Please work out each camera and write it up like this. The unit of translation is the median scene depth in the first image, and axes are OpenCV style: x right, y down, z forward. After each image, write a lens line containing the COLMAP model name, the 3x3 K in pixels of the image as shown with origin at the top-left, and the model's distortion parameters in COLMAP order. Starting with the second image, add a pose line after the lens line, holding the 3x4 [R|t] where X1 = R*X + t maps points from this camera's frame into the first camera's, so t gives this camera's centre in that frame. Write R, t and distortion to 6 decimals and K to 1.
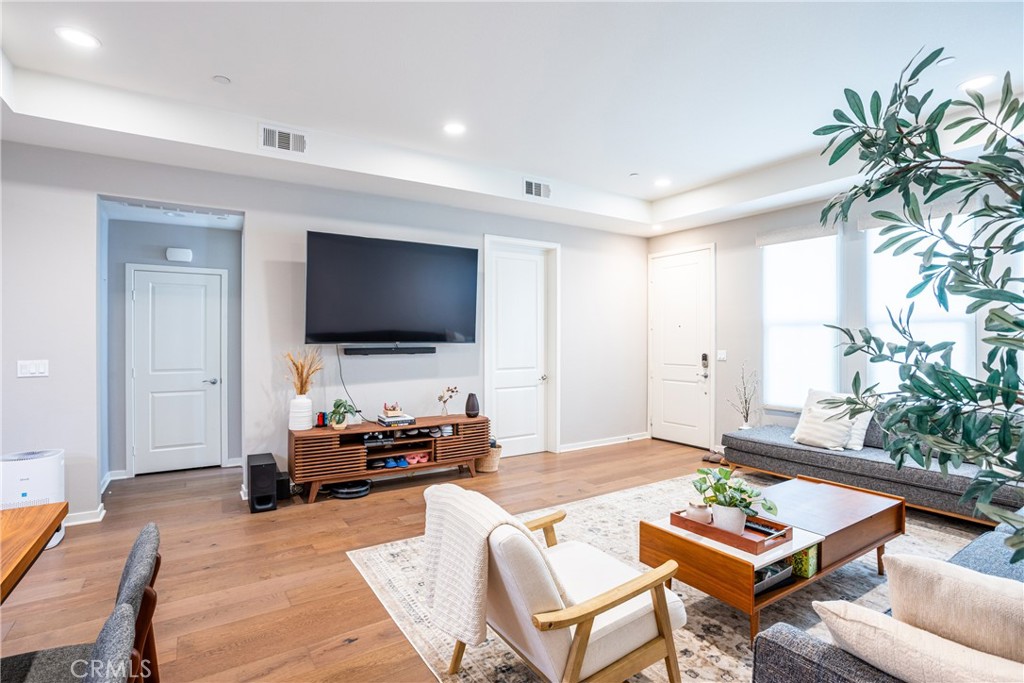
lens RADIAL K [[499.6, 0, 505.3], [0, 499.6, 339.4], [0, 0, 1]] dist [-0.066066, 0.034122]
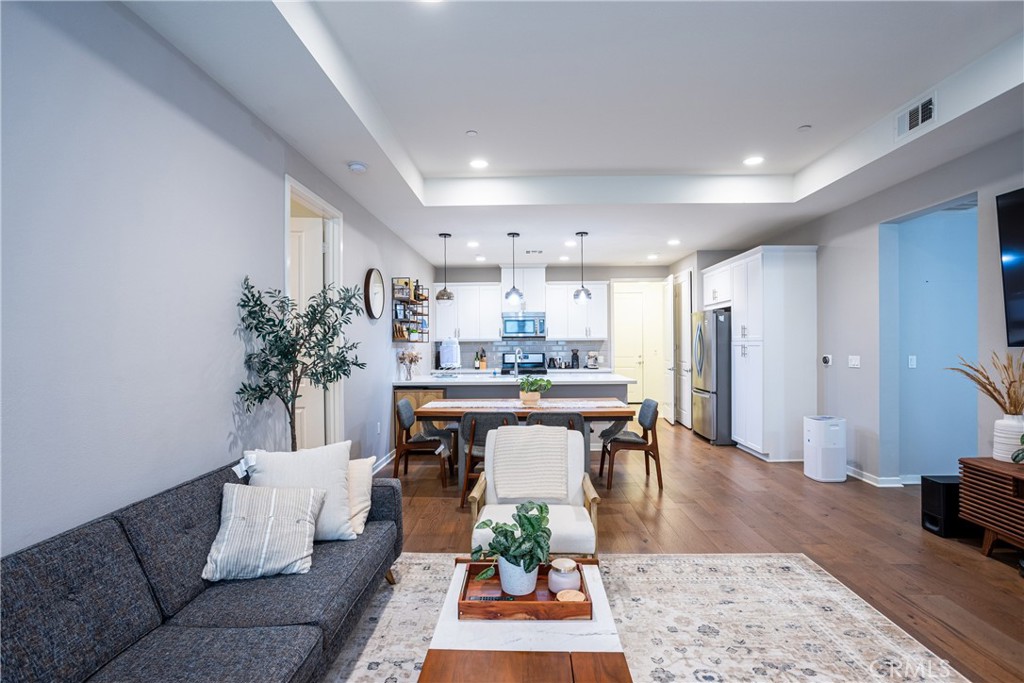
lens RADIAL K [[496.7, 0, 509.7], [0, 496.7, 344.4], [0, 0, 1]] dist [-0.067349, 0.036153]
pose [[-0.564627, 0.007038, -0.825316, 0.597736], [0.007274, 0.999967, 0.003551, -0.002148], [0.825314, -0.003998, -0.564660, 0.768763]]
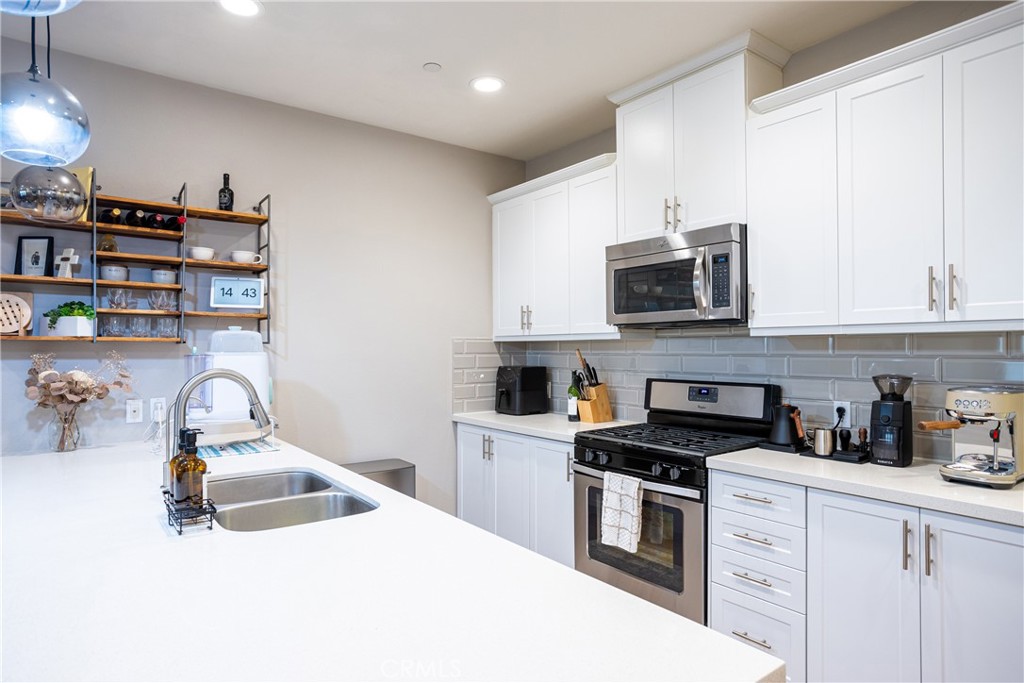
lens RADIAL K [[581.8, 0, 508.7], [0, 581.8, 344.7], [0, 0, 1]] dist [-0.056533, 0.040769]
pose [[-0.997148, 0.005104, -0.075304, -0.843919], [0.005518, 0.999971, -0.005292, 0.001242], [0.075275, -0.005692, -0.997147, 0.325726]]
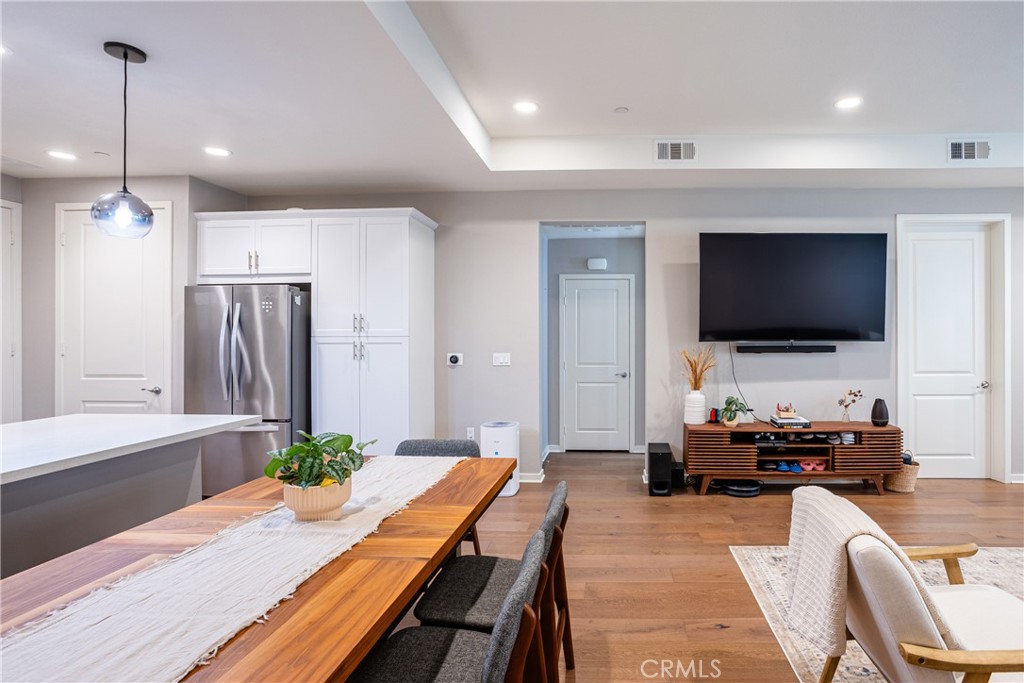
lens RADIAL K [[528.1, 0, 601.2], [0, 528.1, 338.1], [0, 0, 1]] dist [-0.034490, 0.000894]
pose [[0.827383, -0.000425, -0.561638, 0.047581], [0.001461, 0.999998, 0.001395, -0.000213], [0.561637, -0.001975, 0.827382, -0.032977]]
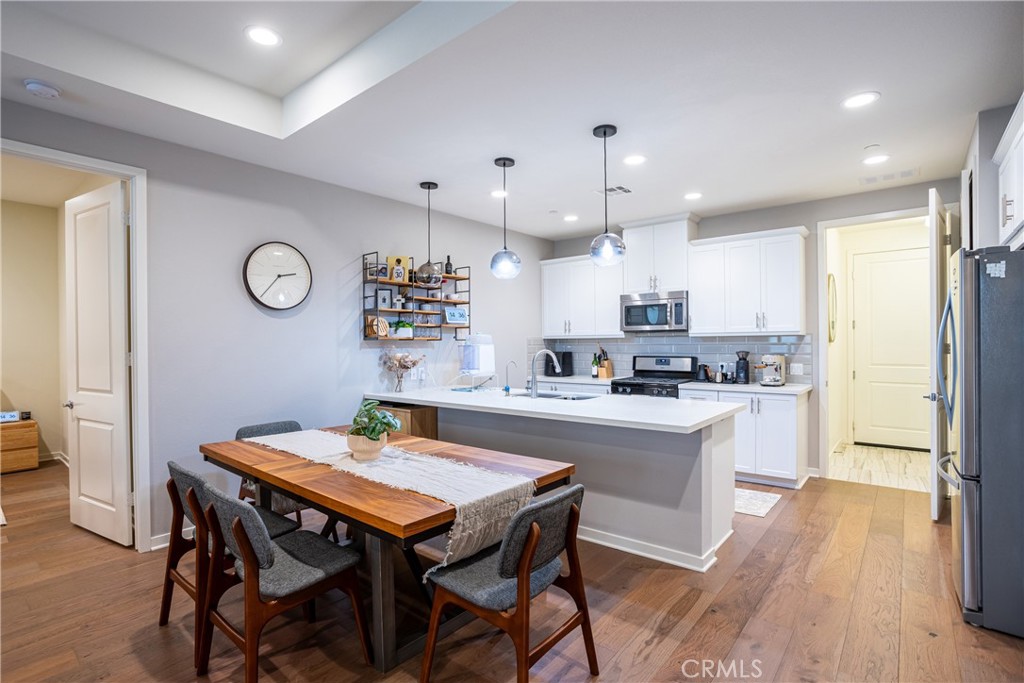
lens RADIAL K [[496.7, 0, 509.7], [0, 496.7, 344.4], [0, 0, 1]] dist [-0.067349, 0.036153]
pose [[-0.953153, 0.011246, -0.302281, -0.337685], [0.010181, 0.999935, 0.005098, -0.000278], [0.302319, 0.001782, -0.953205, 0.791977]]
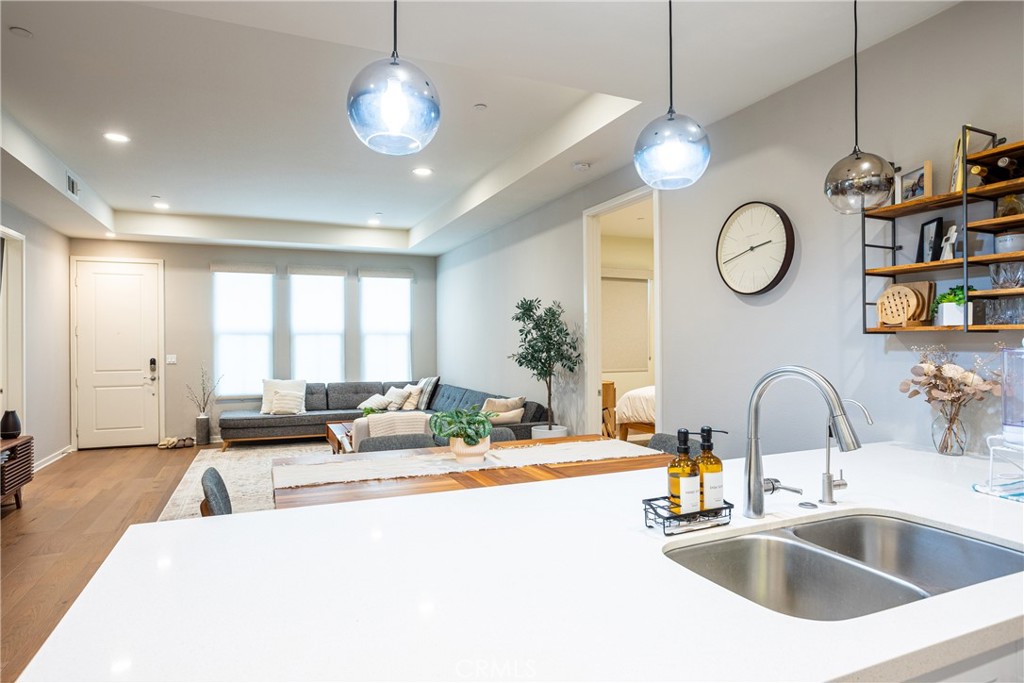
lens RADIAL K [[581.8, 0, 508.7], [0, 581.8, 344.7], [0, 0, 1]] dist [-0.056533, 0.040769]
pose [[0.156678, -0.001612, 0.987648, -1.013749], [0.005231, 0.999986, 0.000802, 0.001454], [-0.987636, 0.005041, 0.156684, 0.022051]]
